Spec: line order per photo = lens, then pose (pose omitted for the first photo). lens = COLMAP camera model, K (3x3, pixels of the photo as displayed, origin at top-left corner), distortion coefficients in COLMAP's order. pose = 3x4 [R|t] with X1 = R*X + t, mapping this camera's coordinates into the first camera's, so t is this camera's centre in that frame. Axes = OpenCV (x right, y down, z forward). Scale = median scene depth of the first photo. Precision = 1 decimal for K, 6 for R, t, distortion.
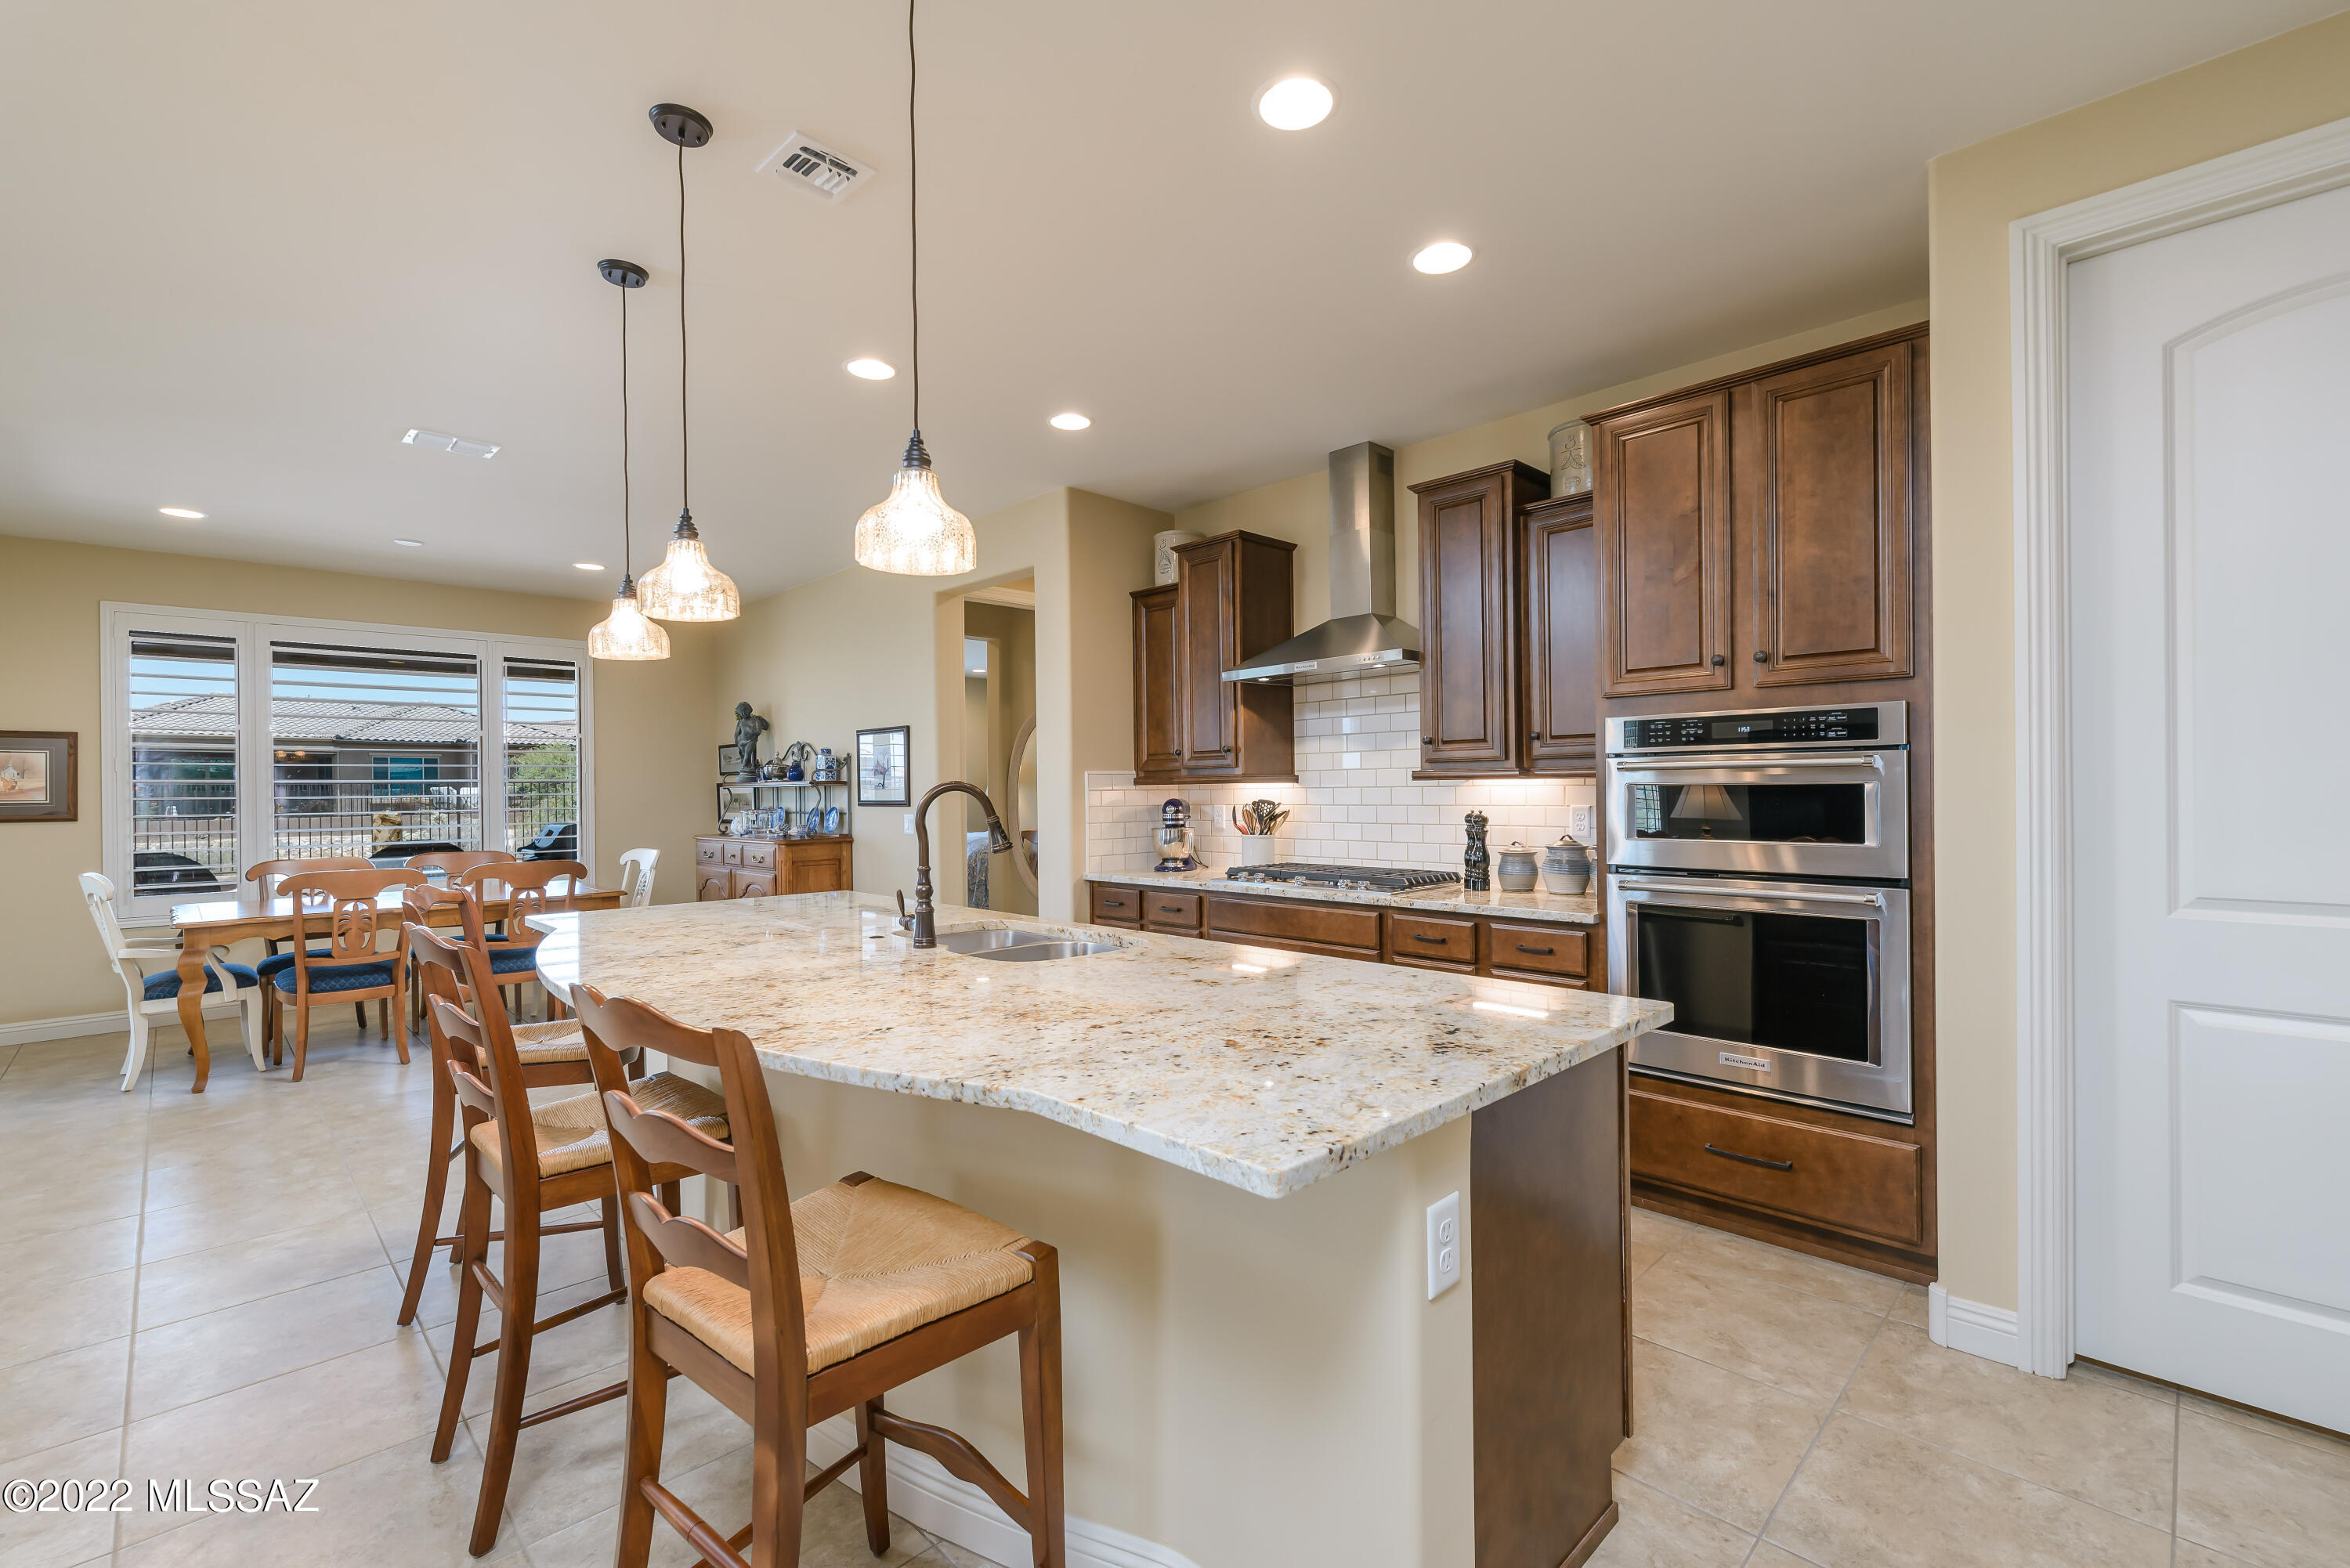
lens RADIAL K [[1013.7, 0, 1158.1], [0, 1013.7, 786.5], [0, 0, 1]] dist [0.004022, -0.000883]
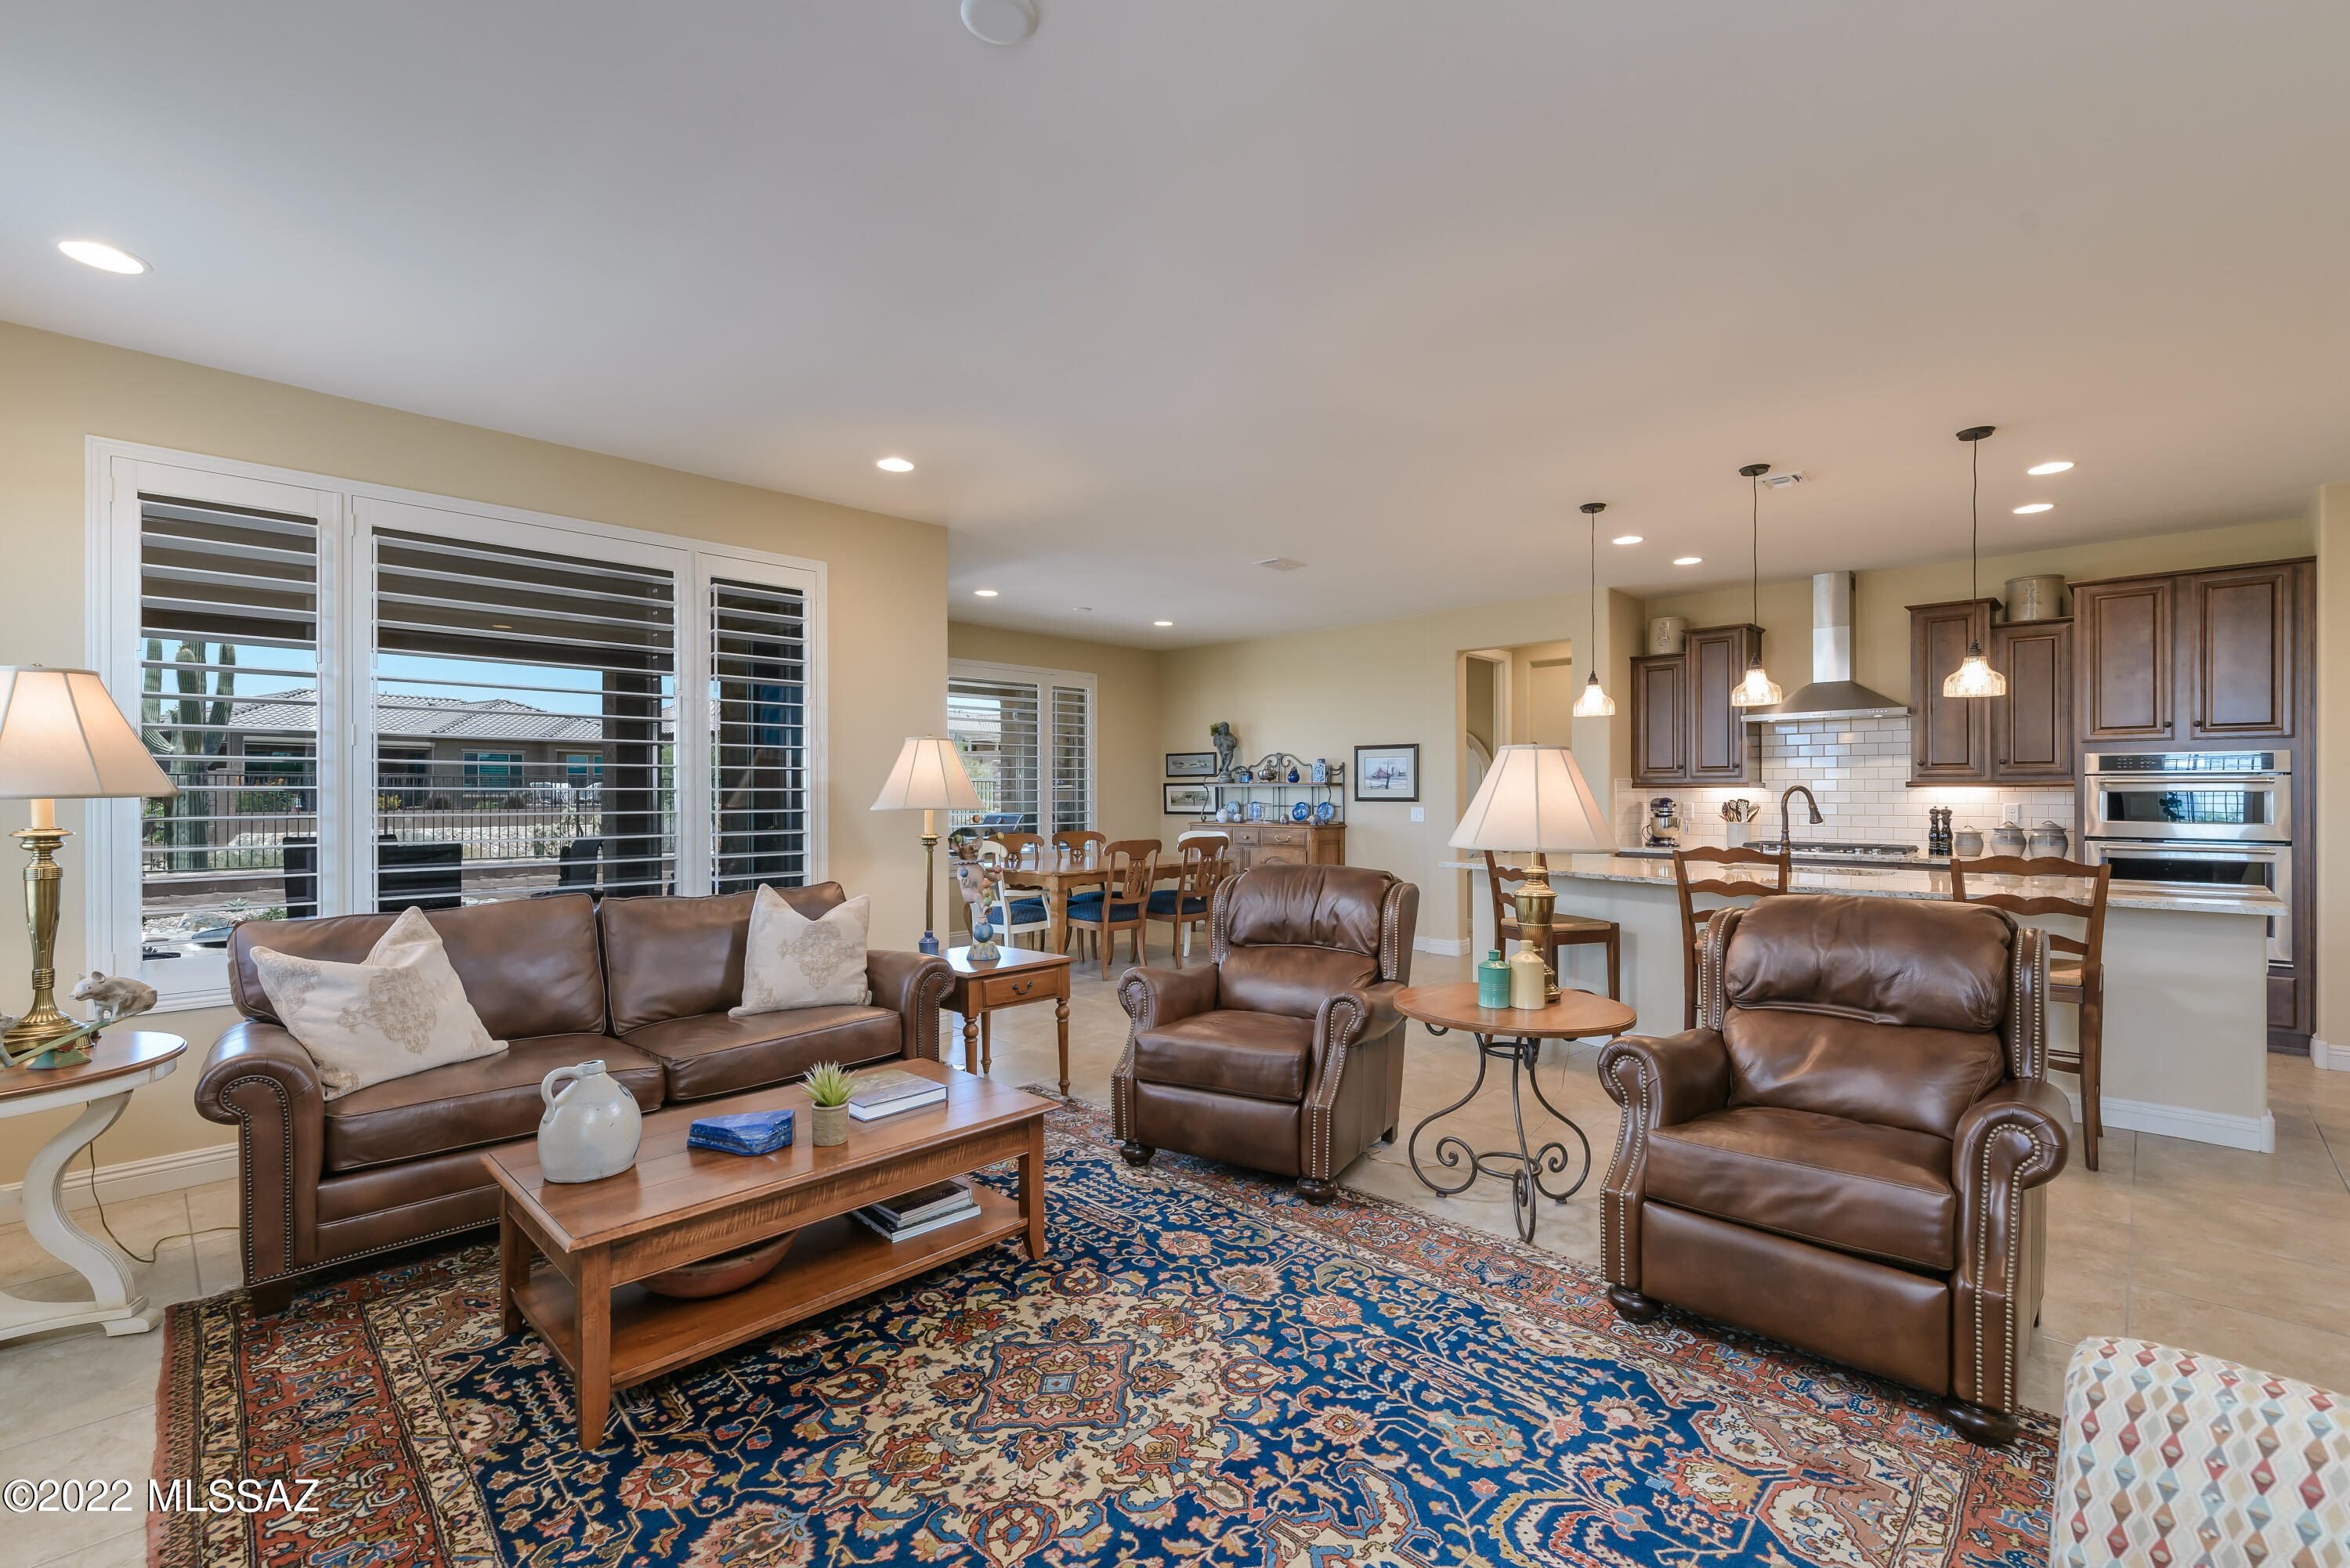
lens RADIAL K [[1013.7, 0, 1171.1], [0, 1013.7, 790.2], [0, 0, 1]] dist [0.004022, -0.000883]
pose [[0.999540, 0.011241, 0.028174, -0.783720], [-0.011232, 0.999937, -0.000452, 0.010116], [-0.028178, 0.000135, 0.999603, -0.476771]]
